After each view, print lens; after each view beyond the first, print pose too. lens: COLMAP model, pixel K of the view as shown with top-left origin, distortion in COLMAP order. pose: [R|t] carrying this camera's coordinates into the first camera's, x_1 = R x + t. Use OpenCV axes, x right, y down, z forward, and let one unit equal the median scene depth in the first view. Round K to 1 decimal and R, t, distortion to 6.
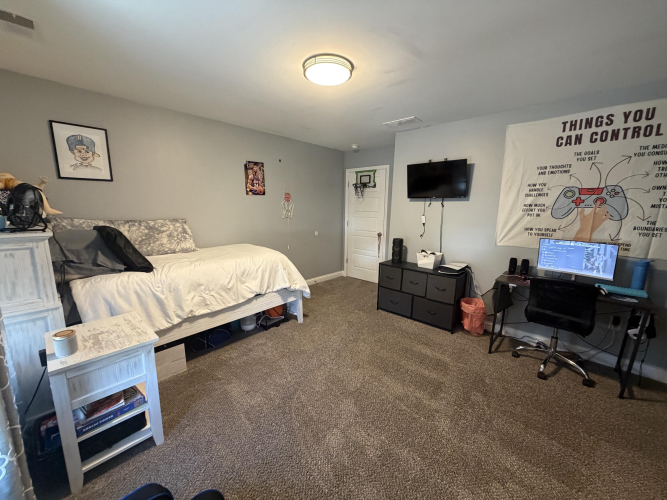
lens RADIAL K [[264.3, 0, 332.1], [0, 264.3, 251.0], [0, 0, 1]] dist [-0.000998, -0.000262]
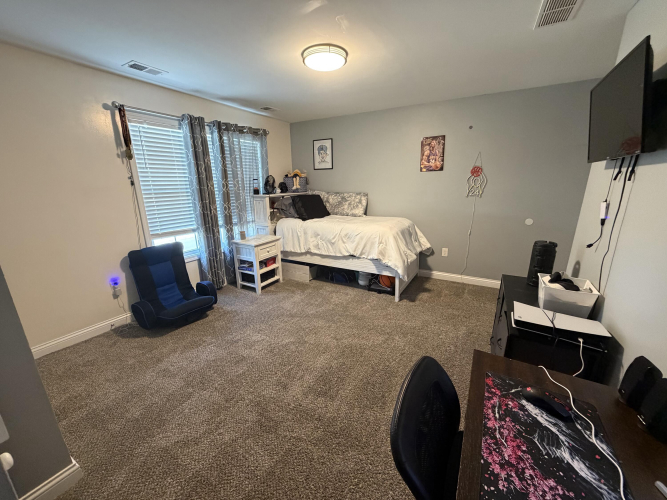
lens RADIAL K [[264.3, 0, 332.1], [0, 264.3, 251.0], [0, 0, 1]] dist [-0.000998, -0.000262]
pose [[0.216581, 0.236981, -0.947065, 0.928250], [-0.155059, 0.966127, 0.206291, -0.103744], [0.963872, 0.102173, 0.245991, 0.634226]]
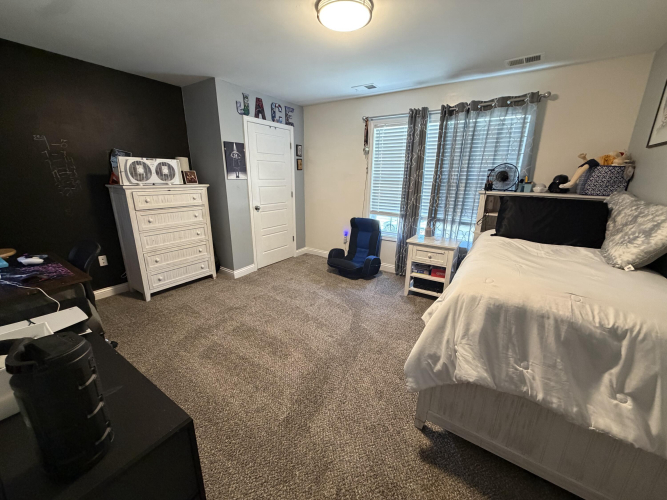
lens RADIAL K [[264.3, 0, 332.1], [0, 264.3, 251.0], [0, 0, 1]] dist [-0.000998, -0.000262]
pose [[-0.987809, 0.013655, -0.155072, 0.130313], [-0.055294, 0.900414, 0.431506, -0.259095], [0.145521, 0.434820, -0.888682, 1.606276]]
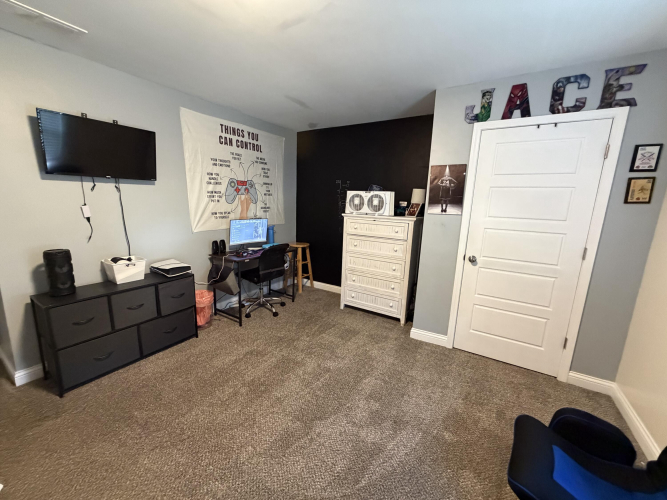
lens RADIAL K [[264.3, 0, 332.1], [0, 264.3, 251.0], [0, 0, 1]] dist [-0.000998, -0.000262]
pose [[-0.183612, -0.206915, 0.960975, -0.500755], [0.134284, 0.963151, 0.233041, -0.133041], [-0.973784, 0.171832, -0.149060, 0.755962]]
